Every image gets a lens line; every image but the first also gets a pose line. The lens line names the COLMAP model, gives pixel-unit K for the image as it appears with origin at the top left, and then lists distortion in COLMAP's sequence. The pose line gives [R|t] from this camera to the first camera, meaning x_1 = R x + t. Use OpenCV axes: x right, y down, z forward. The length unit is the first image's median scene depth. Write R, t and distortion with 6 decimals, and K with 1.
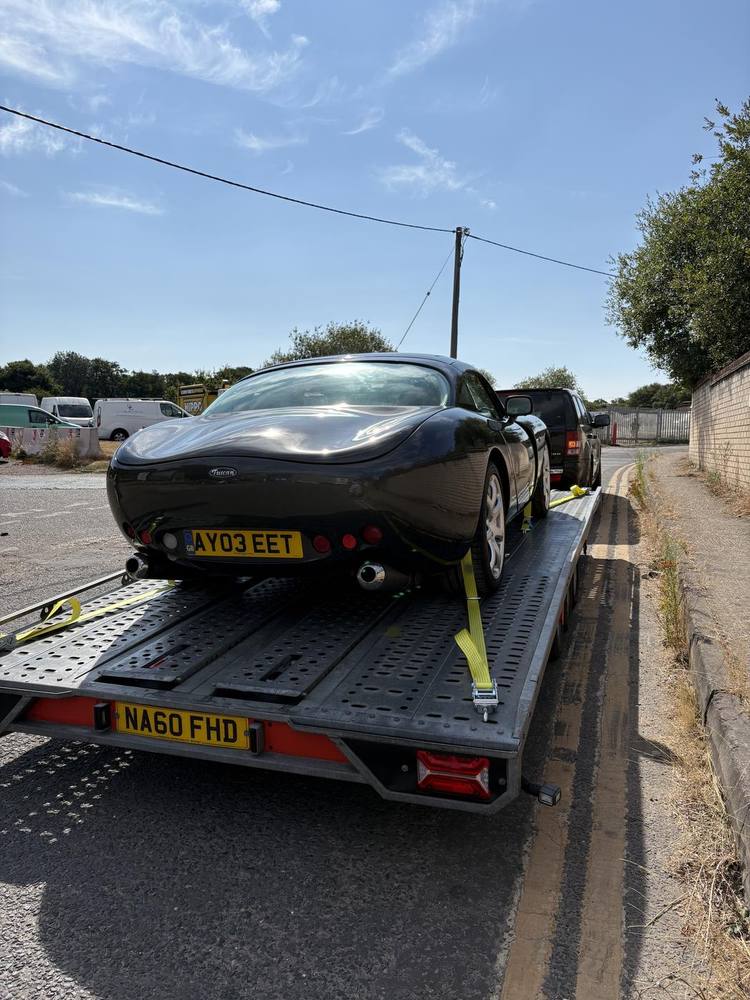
lens RADIAL K [[721.6, 0, 375.0], [0, 721.6, 500.0], [0, 0, 1]] dist [0.022376, -0.048914]
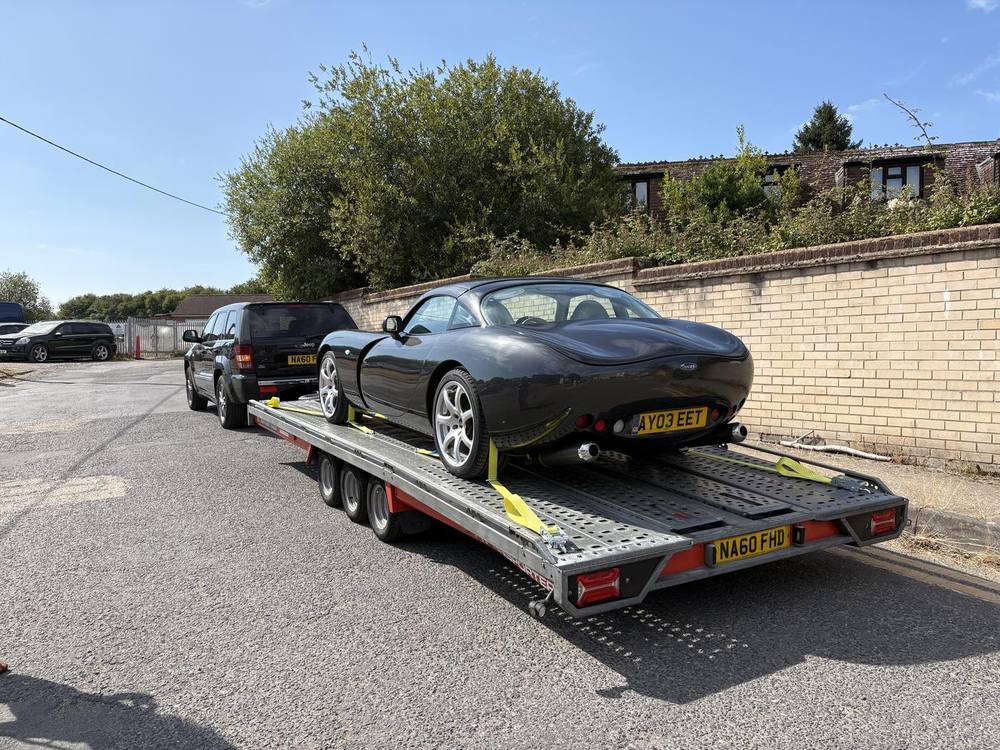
lens RADIAL K [[709.1, 0, 500.0], [0, 709.1, 375.0], [0, 0, 1]] dist [0.007364, 0.002970]
pose [[0.674298, -0.038270, 0.737467, -1.622496], [0.076031, 0.996947, -0.017783, -0.028938], [-0.734535, 0.068062, 0.675149, 0.412728]]
